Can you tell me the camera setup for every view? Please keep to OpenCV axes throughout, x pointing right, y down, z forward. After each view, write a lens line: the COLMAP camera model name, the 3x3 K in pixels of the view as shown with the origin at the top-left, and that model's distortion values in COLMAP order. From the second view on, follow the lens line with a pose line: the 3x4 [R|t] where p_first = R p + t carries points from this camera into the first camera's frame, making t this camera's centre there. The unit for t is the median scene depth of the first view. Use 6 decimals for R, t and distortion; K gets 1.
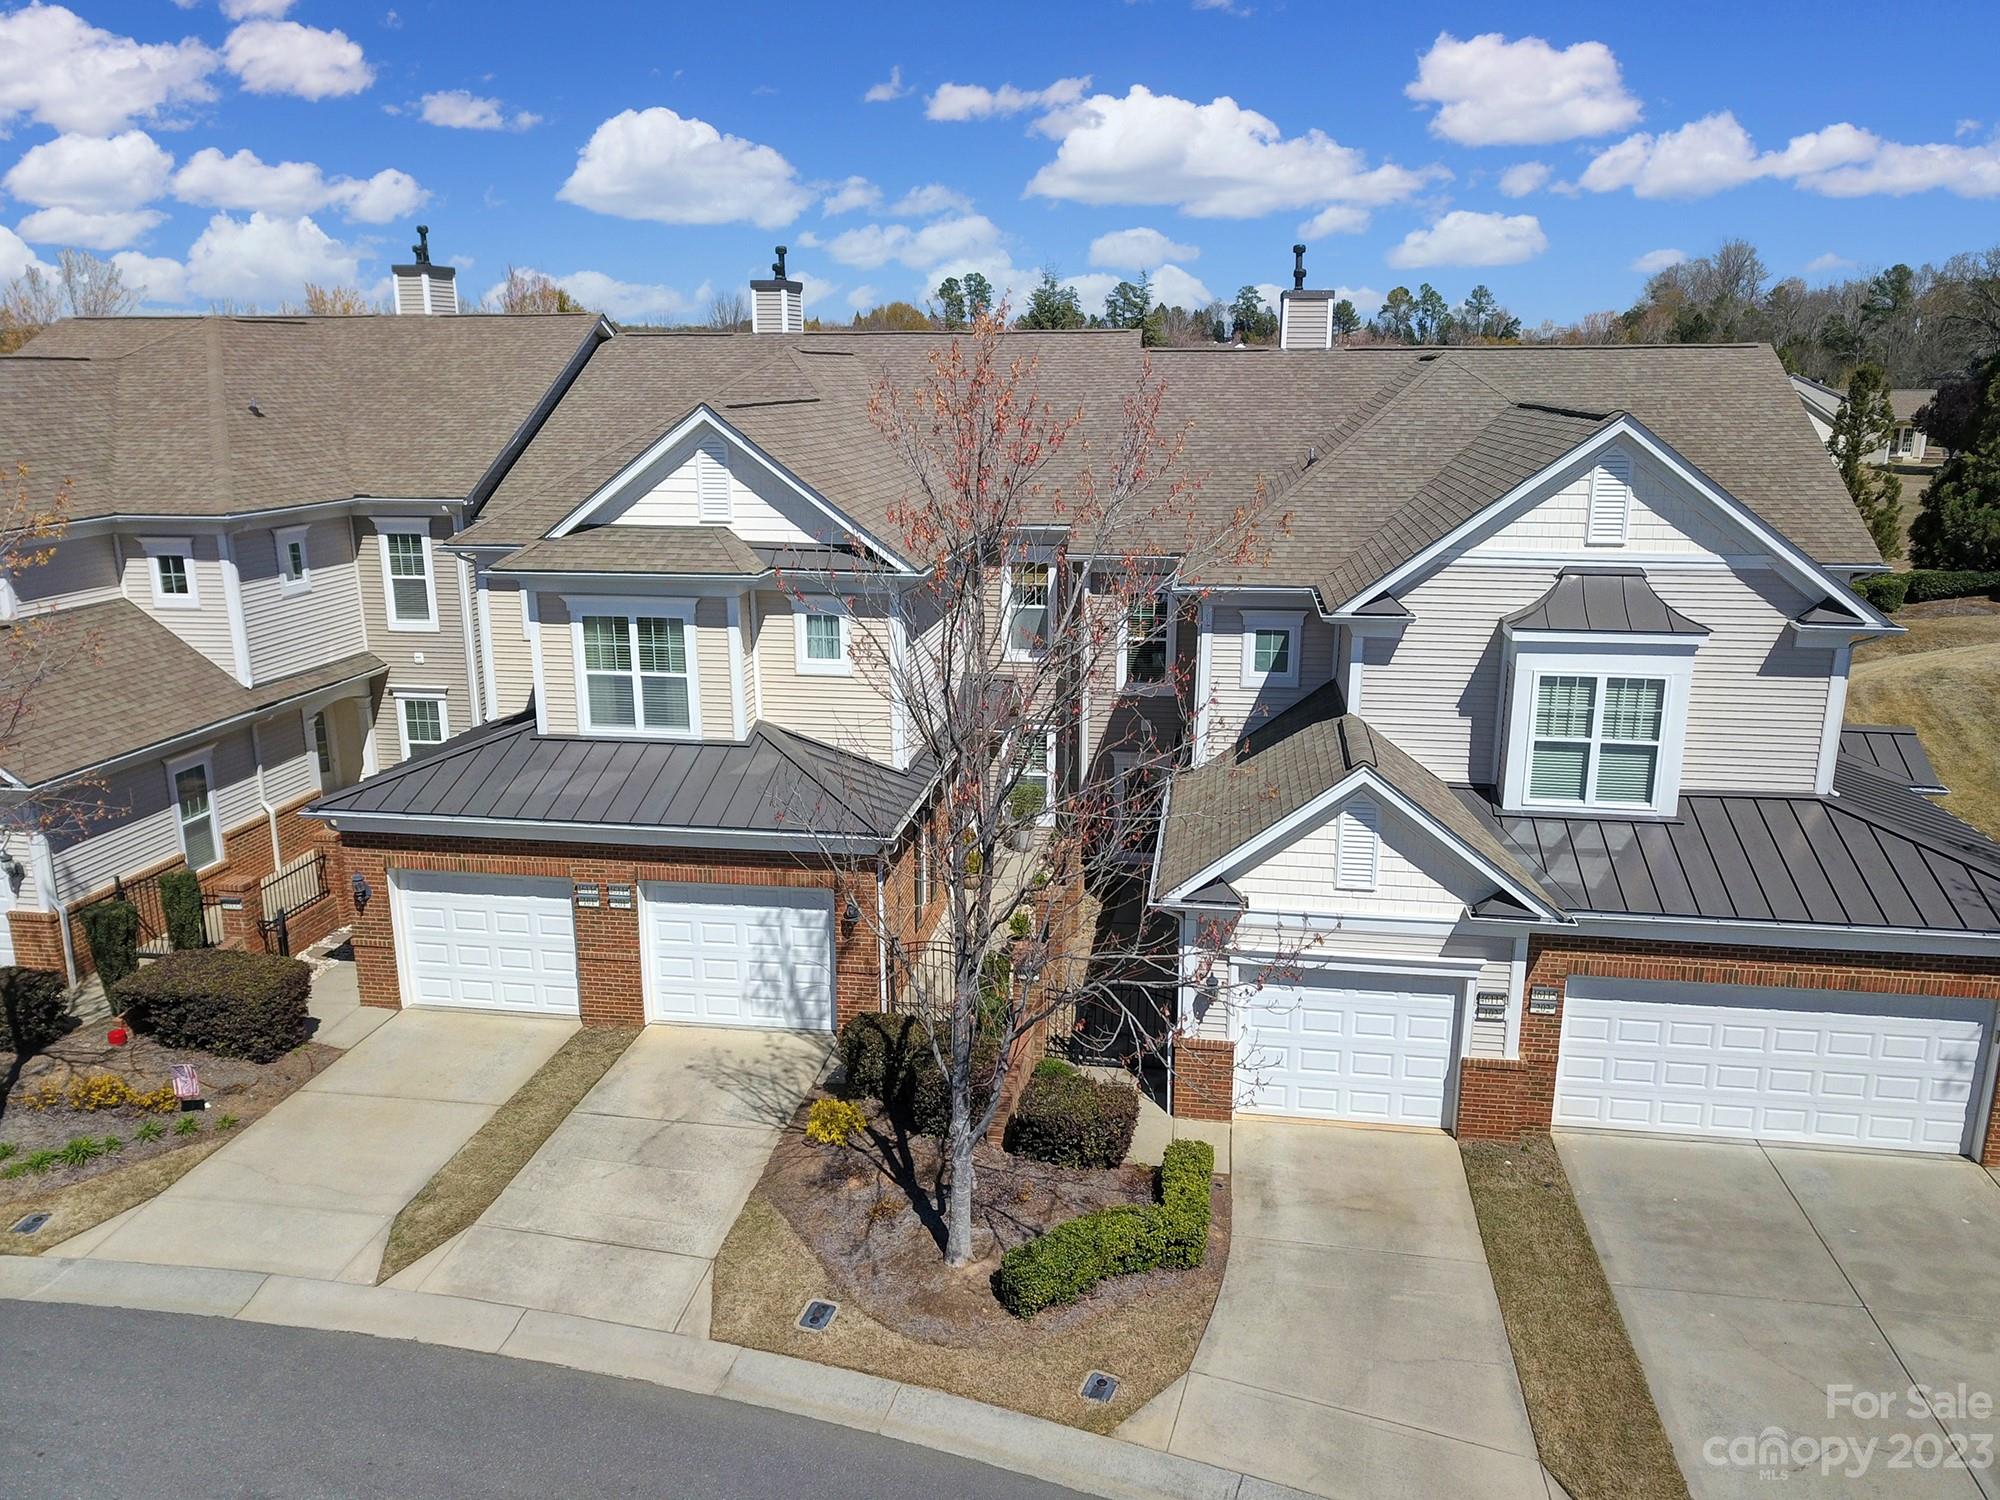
lens RADIAL K [[1541.4, 0, 1000.0], [0, 1541.4, 750.0], [0, 0, 1]] dist [-0.037422, 0.077838]
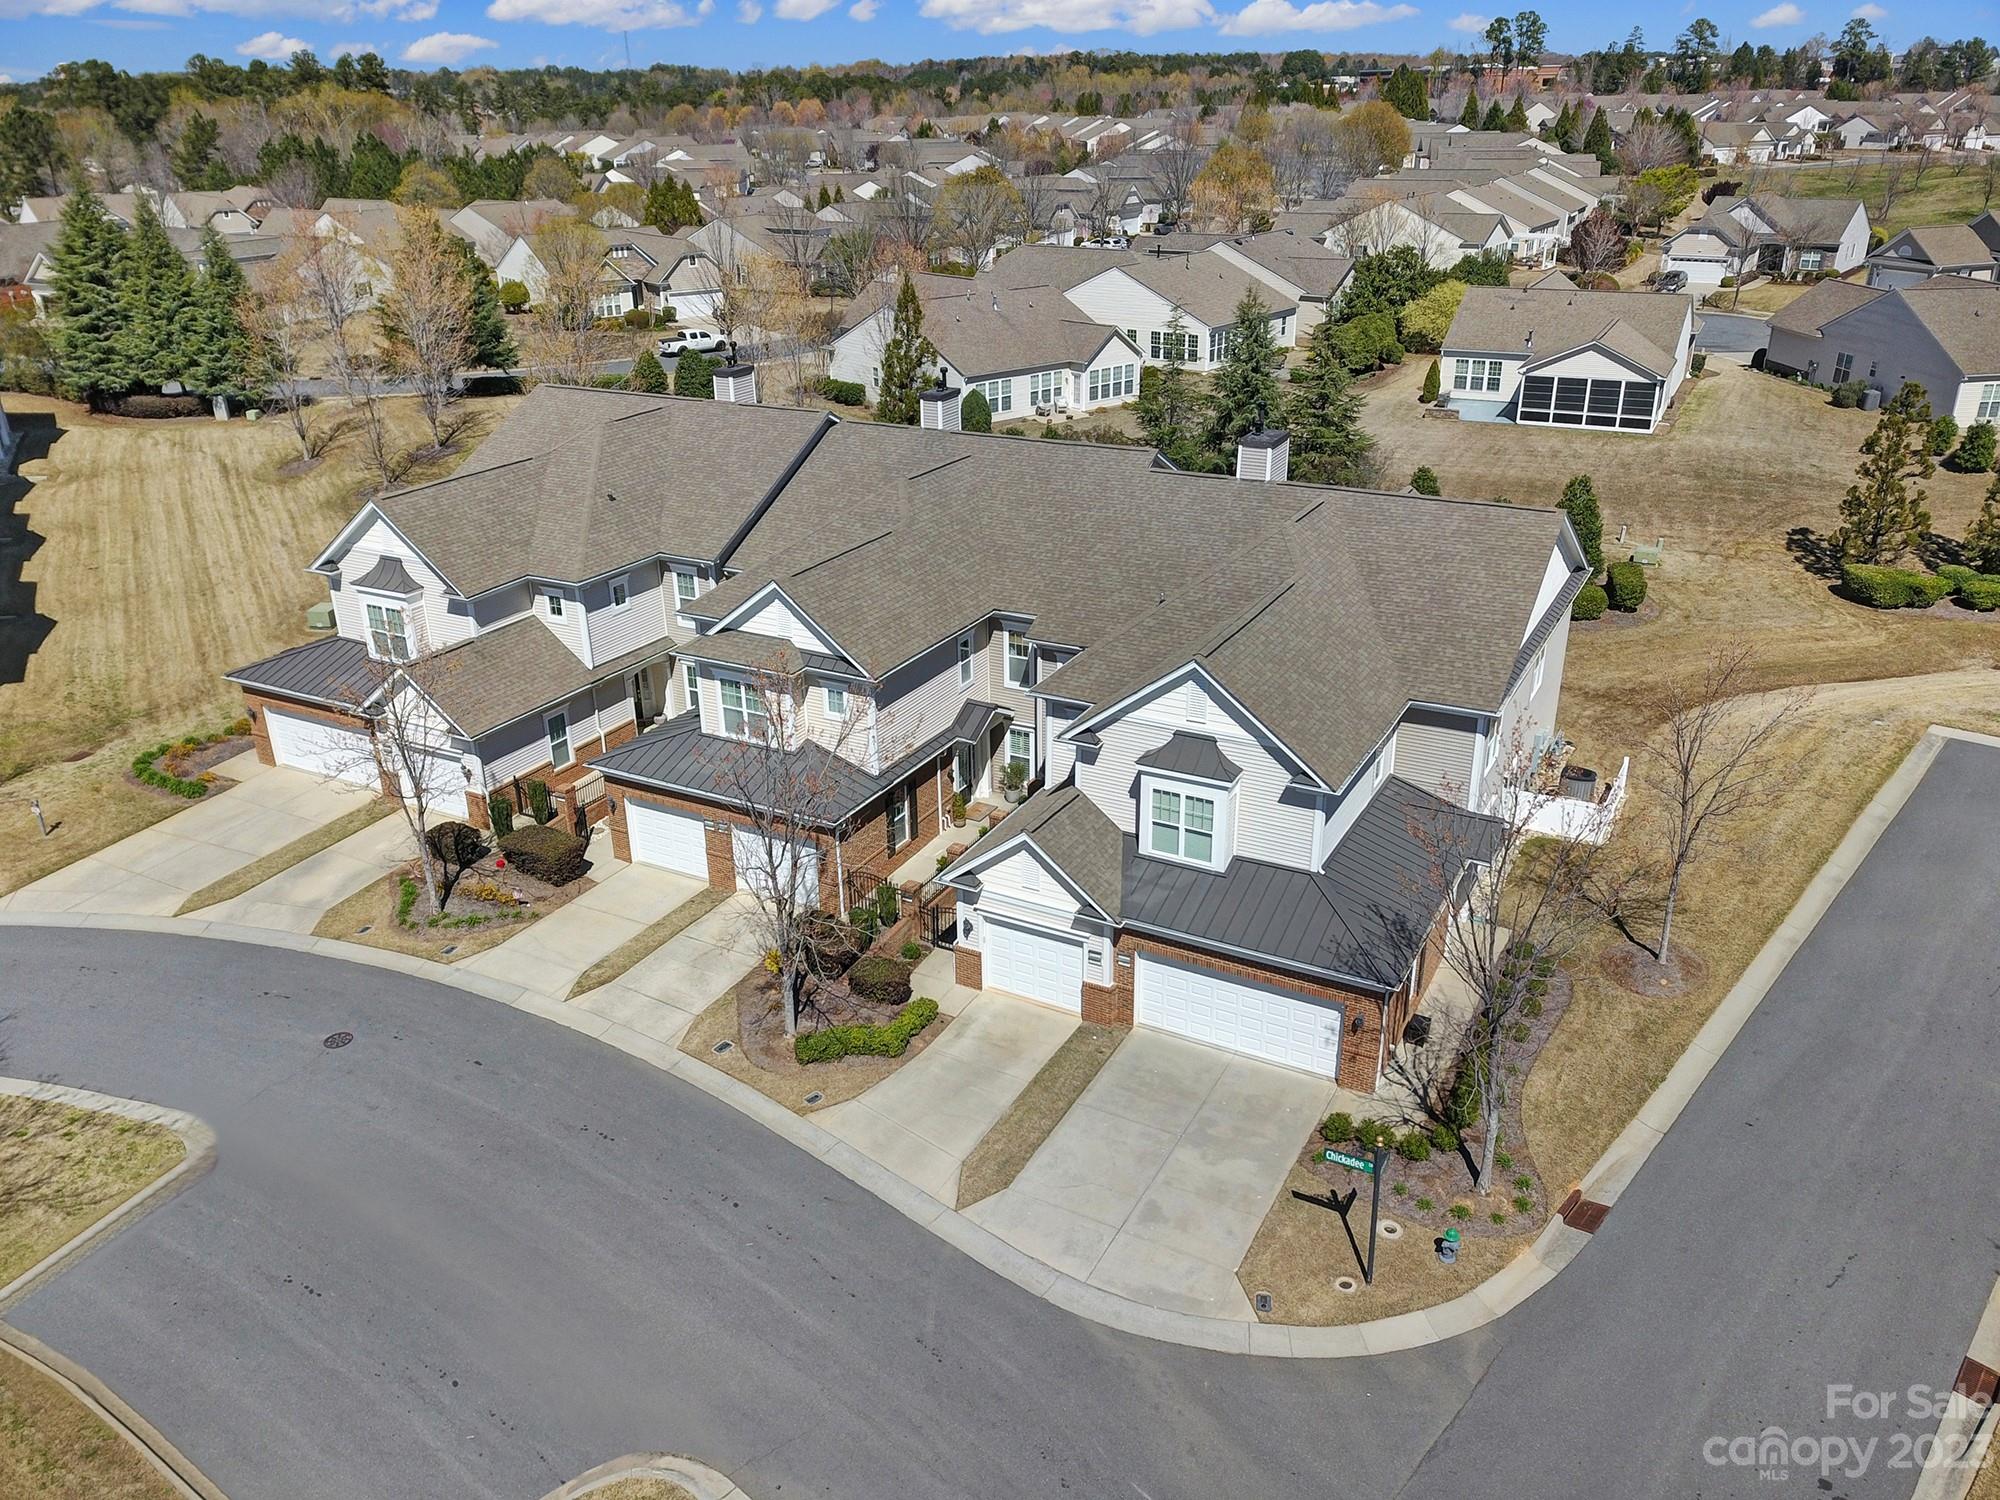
lens RADIAL K [[1504.2, 0, 1000.0], [0, 1504.2, 750.0], [0, 0, 1]] dist [0.064168, -0.145246]
pose [[0.943278, 0.122858, -0.308436, 0.656665], [-0.070626, 0.982002, 0.175167, -0.357088], [0.324406, -0.143447, 0.934978, -0.664377]]
